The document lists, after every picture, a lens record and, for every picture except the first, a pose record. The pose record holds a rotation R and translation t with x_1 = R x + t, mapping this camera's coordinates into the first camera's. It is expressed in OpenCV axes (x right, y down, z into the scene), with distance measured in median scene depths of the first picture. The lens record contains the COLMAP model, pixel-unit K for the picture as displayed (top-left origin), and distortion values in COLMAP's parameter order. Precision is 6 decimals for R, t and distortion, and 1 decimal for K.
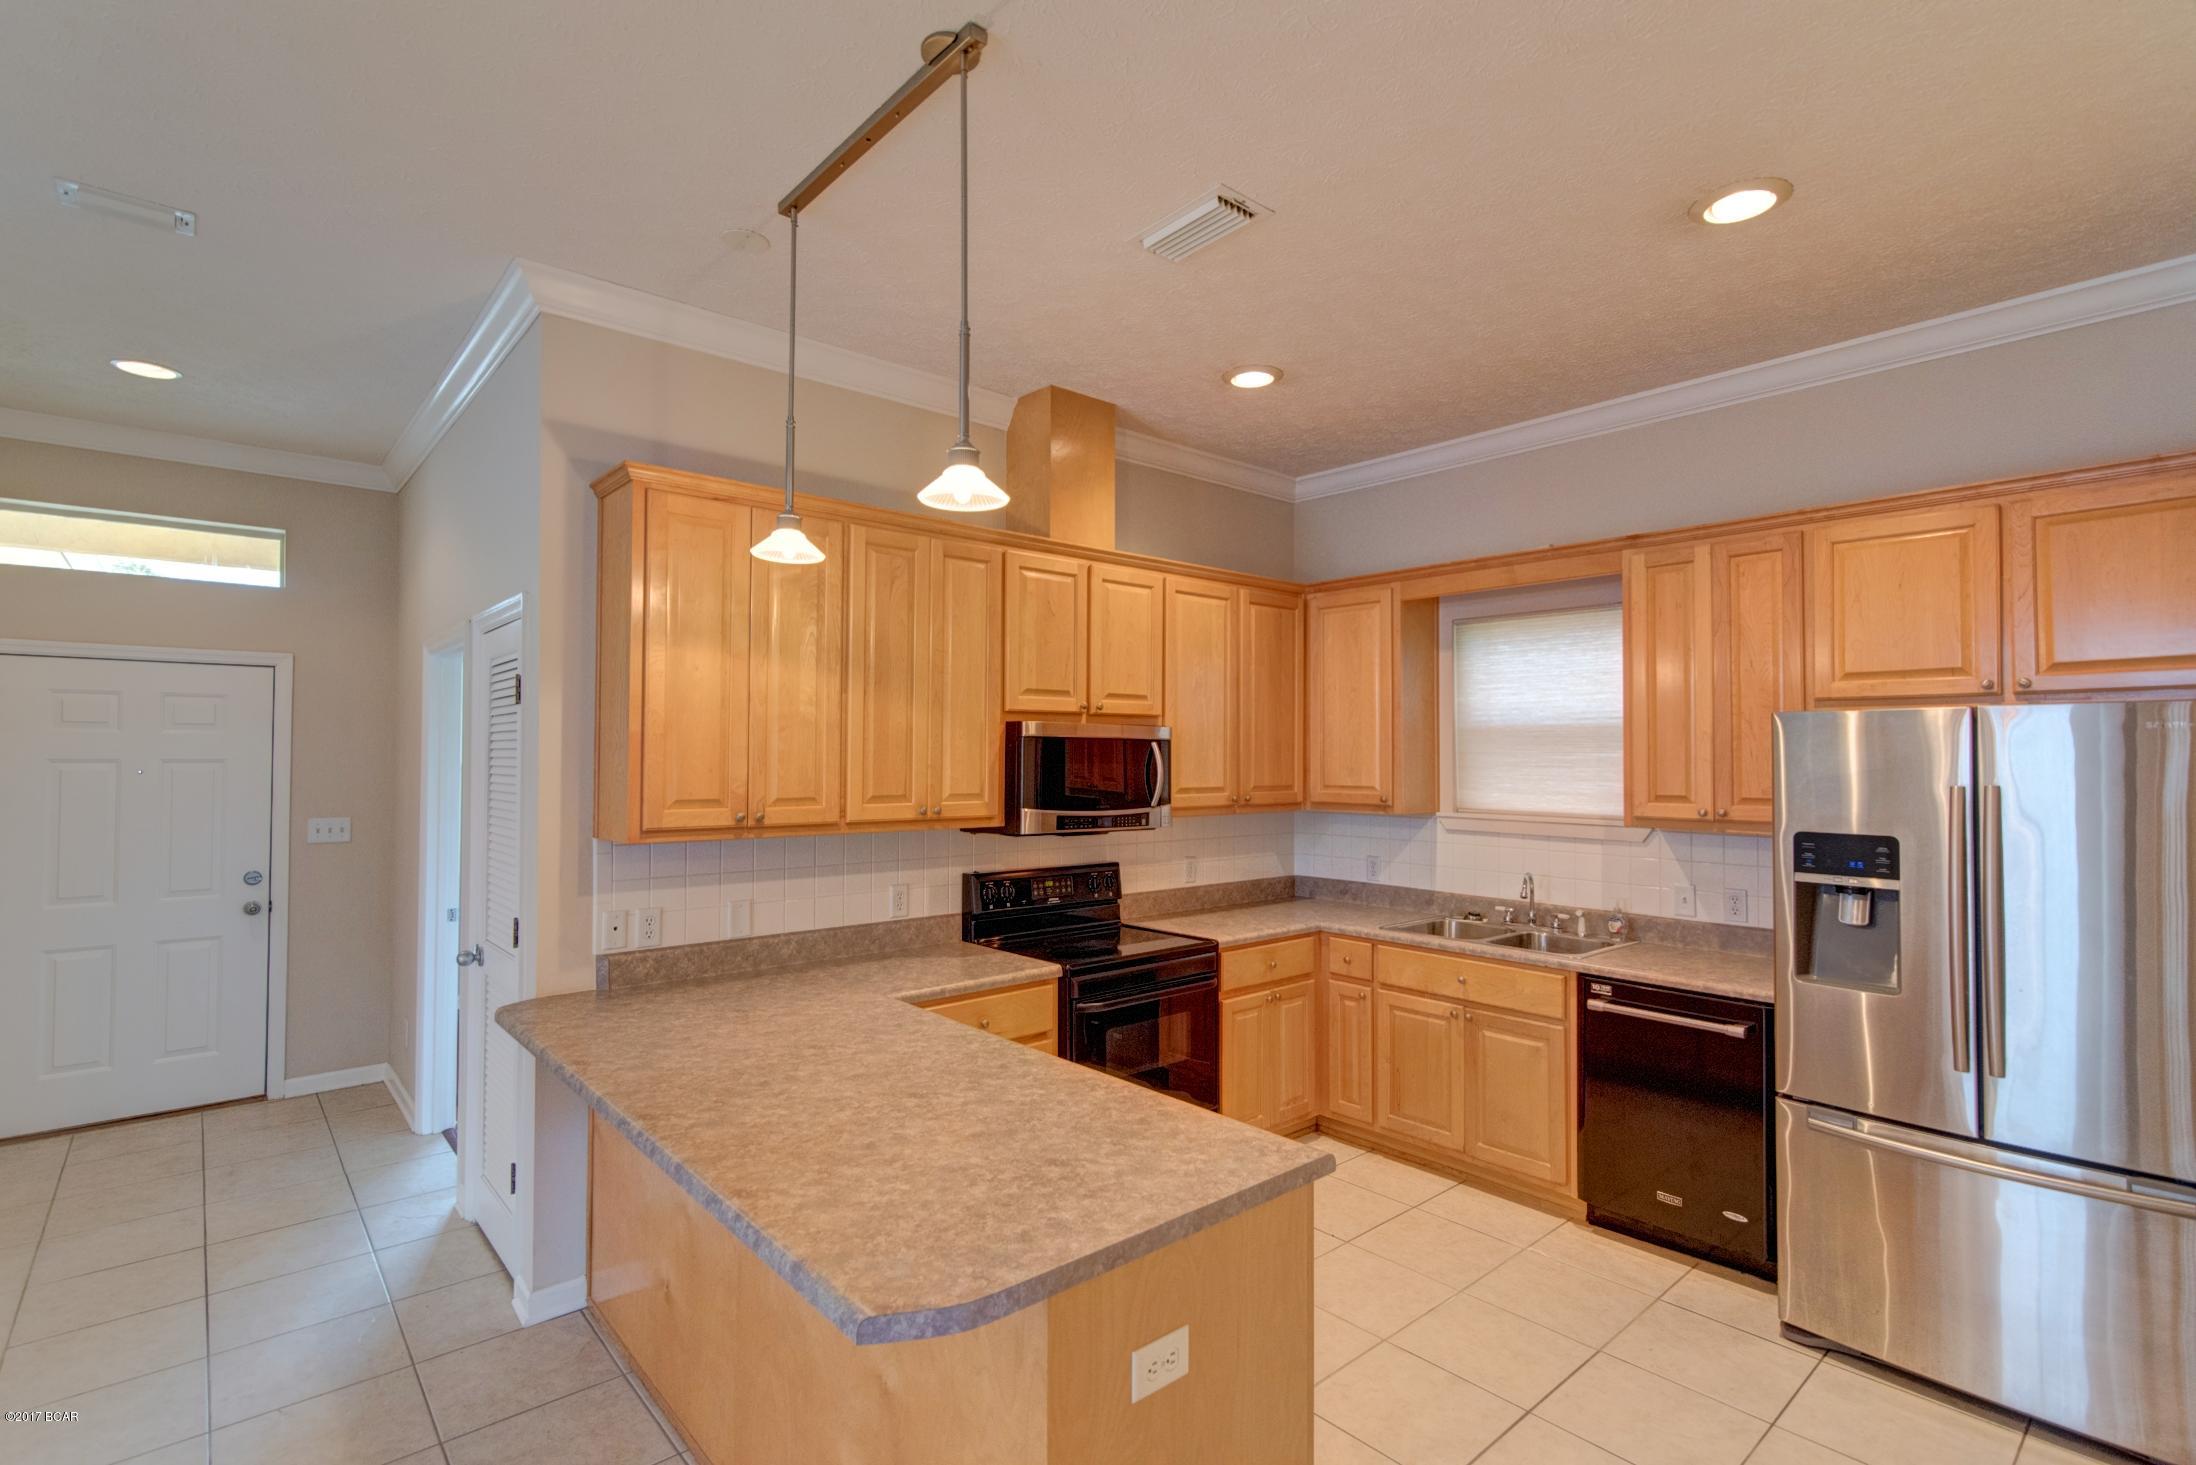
lens RADIAL K [[1031.3, 0, 1089.0], [0, 1031.3, 730.6], [0, 0, 1]] dist [0.008800, -0.001453]
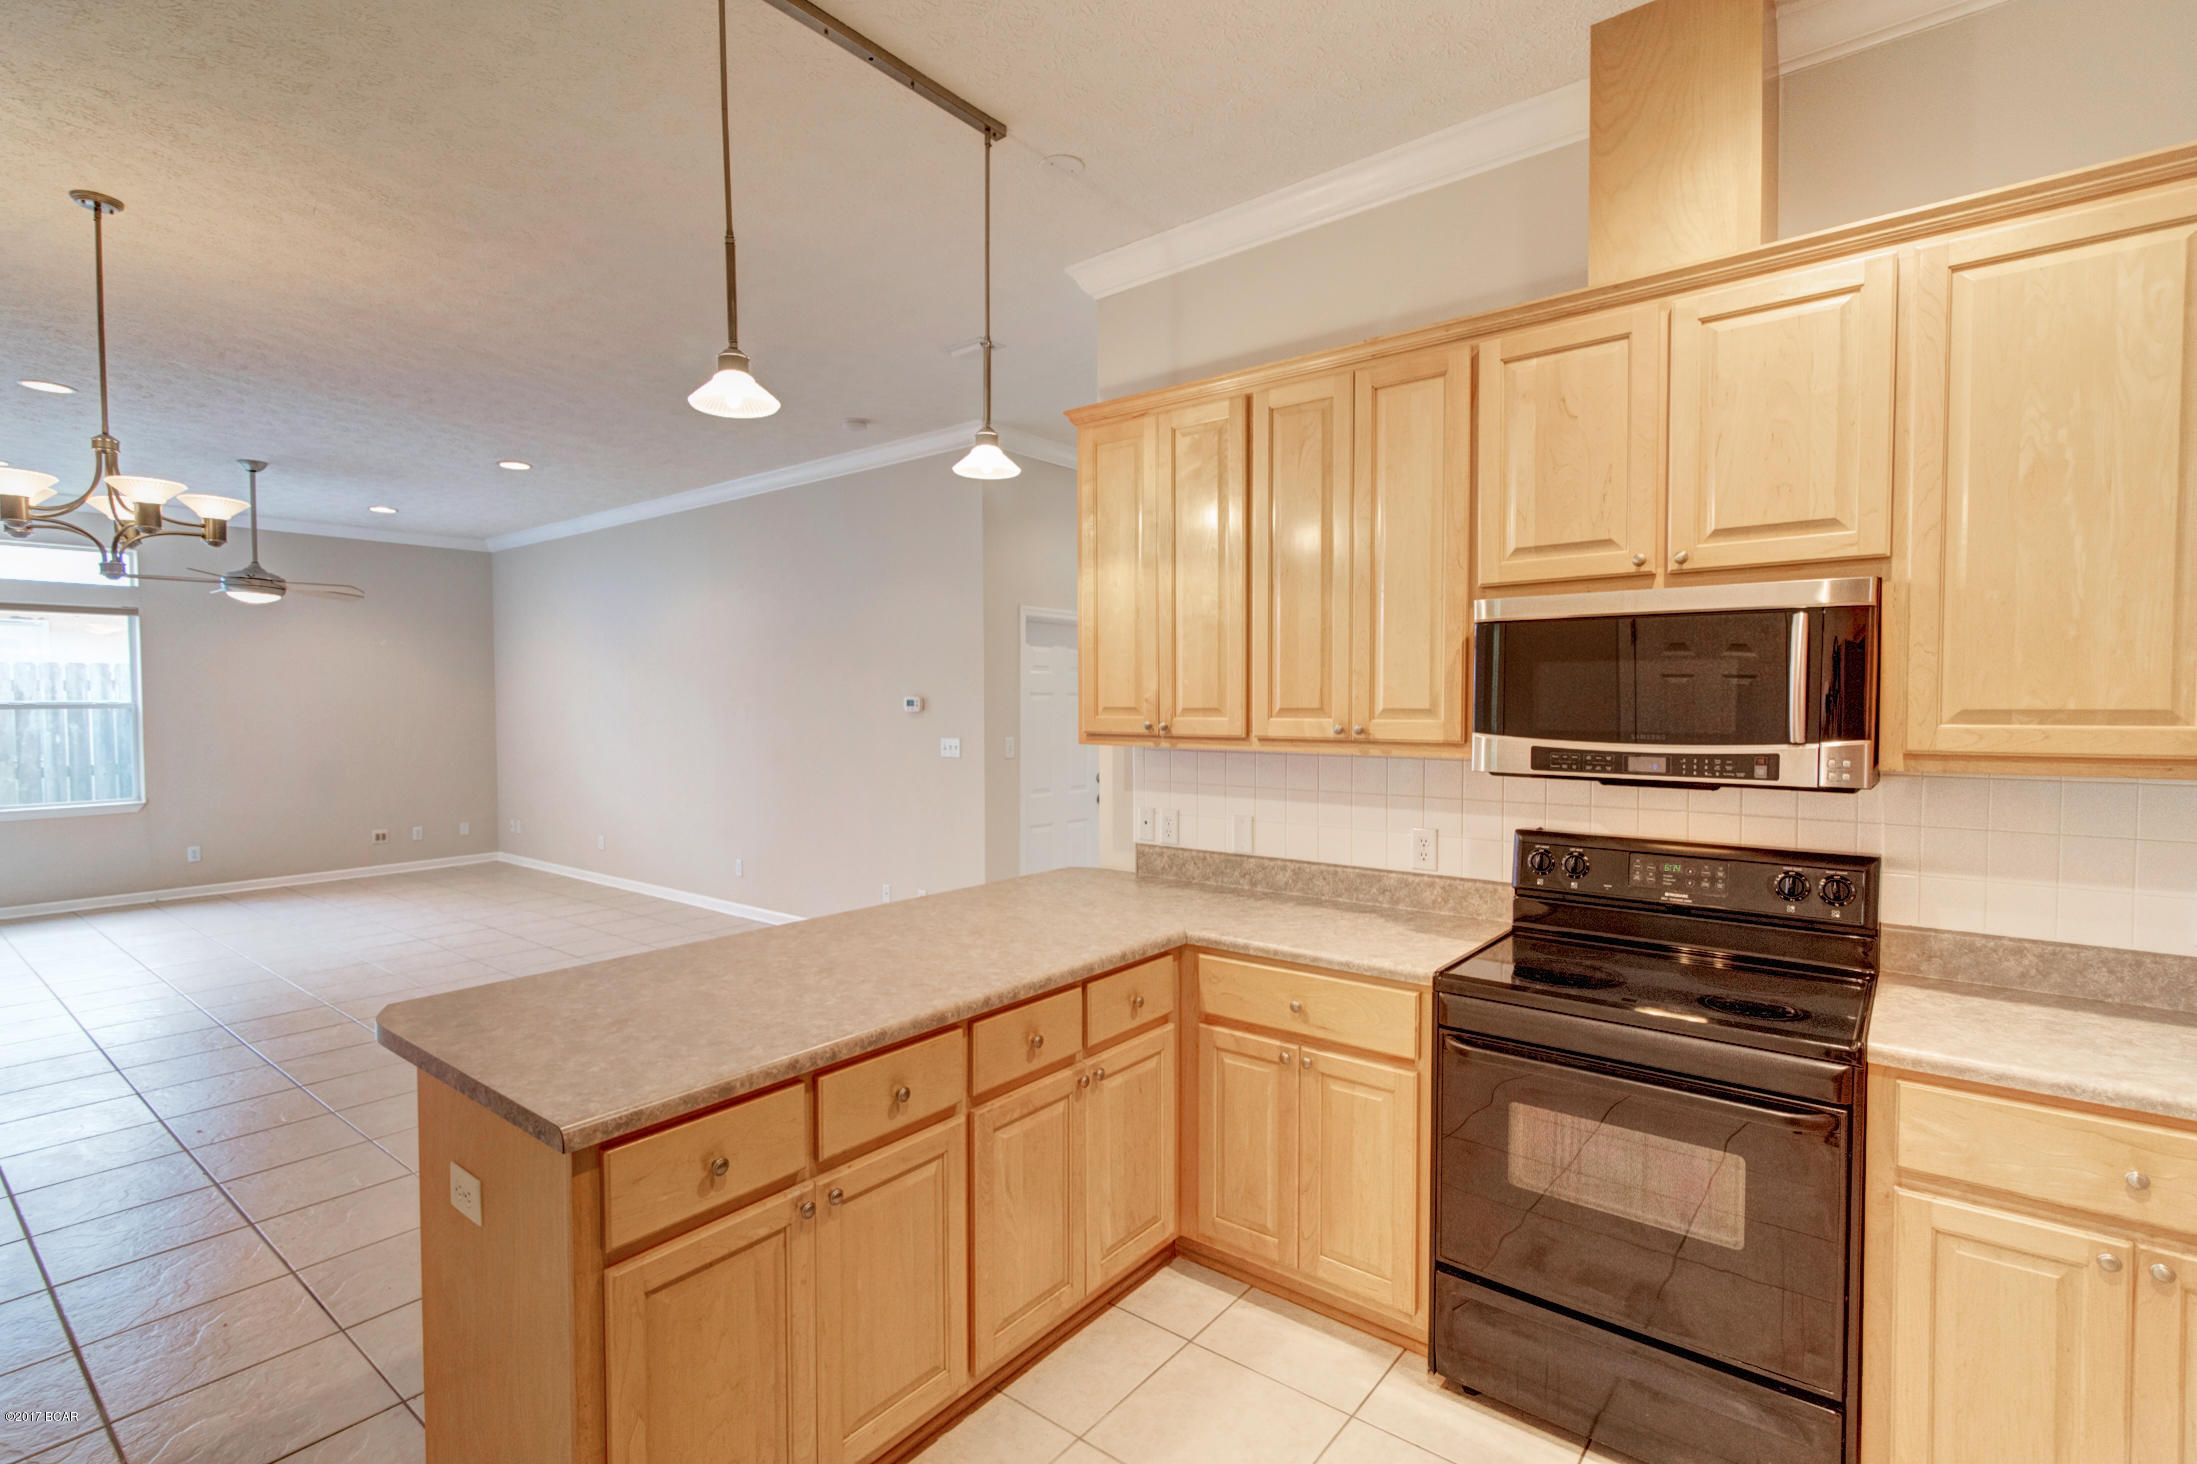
lens RADIAL K [[1031.8, 0, 1096.0], [0, 1031.8, 734.8], [0, 0, 1]] dist [0.008800, -0.001453]
pose [[0.171245, 0.029604, -0.984784, 0.543142], [0.030521, 0.998909, 0.035336, 0.045541], [0.984756, -0.036107, 0.170154, 0.640613]]
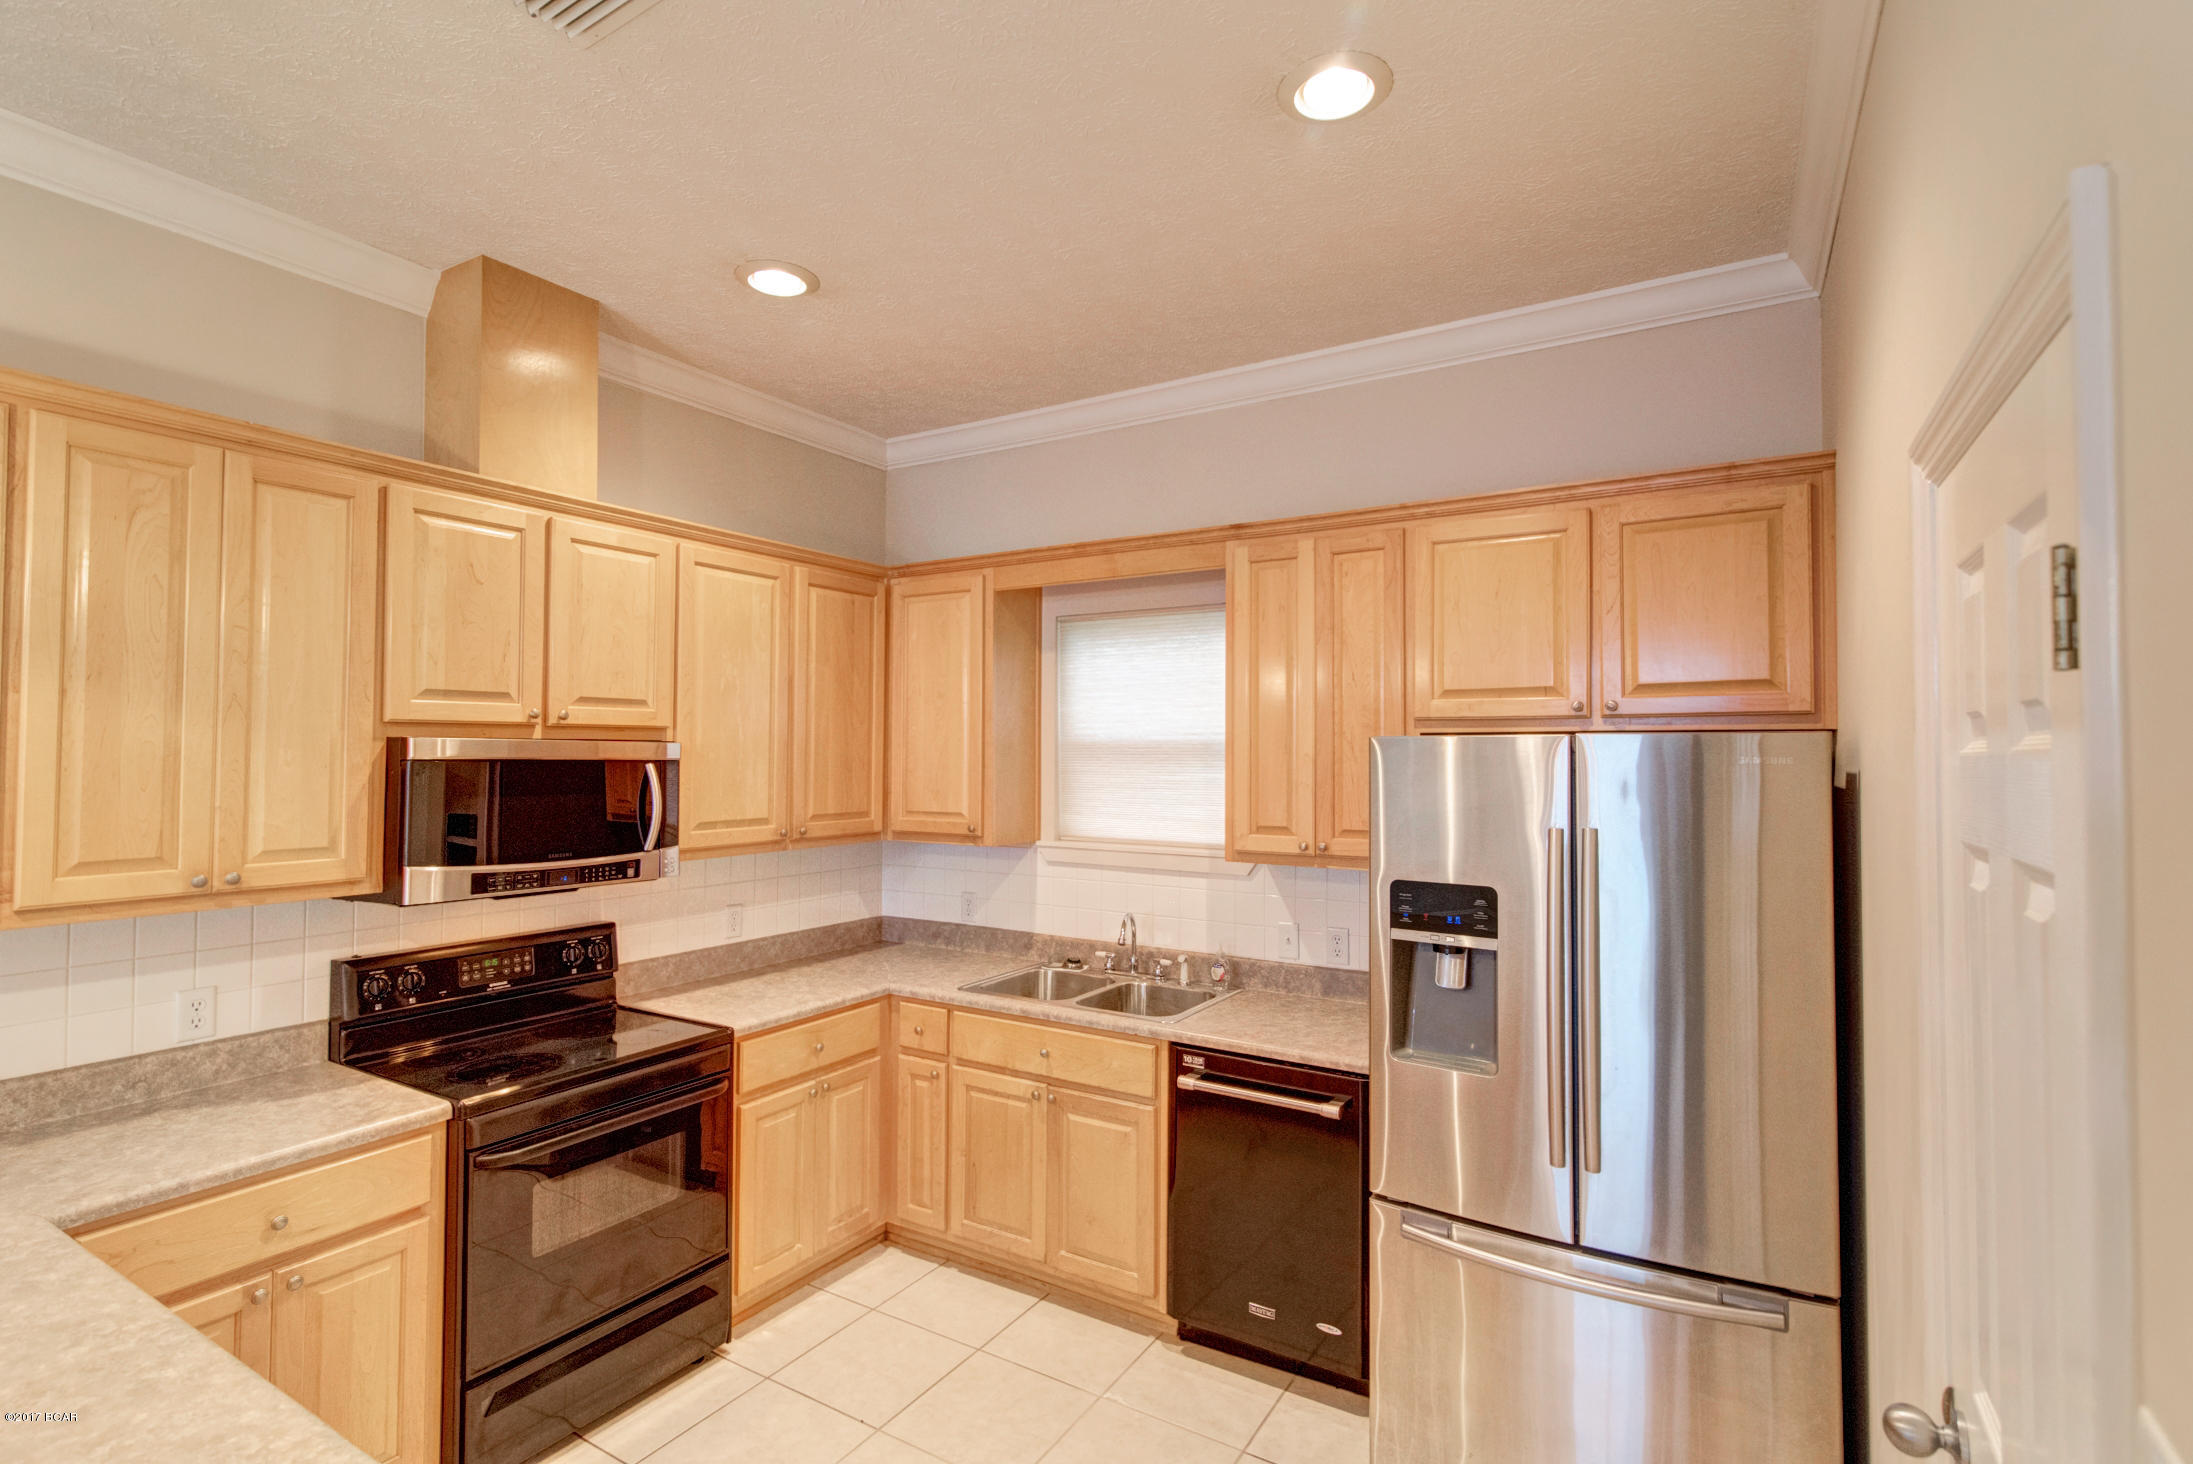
lens RADIAL K [[1029.9, 0, 1089.8], [0, 1029.9, 729.8], [0, 0, 1]] dist [0.008800, -0.001453]
pose [[0.955124, 0.007010, 0.296125, 0.159759], [-0.007841, 0.999968, 0.001619, -0.018419], [-0.296104, -0.003868, 0.955148, 0.219810]]
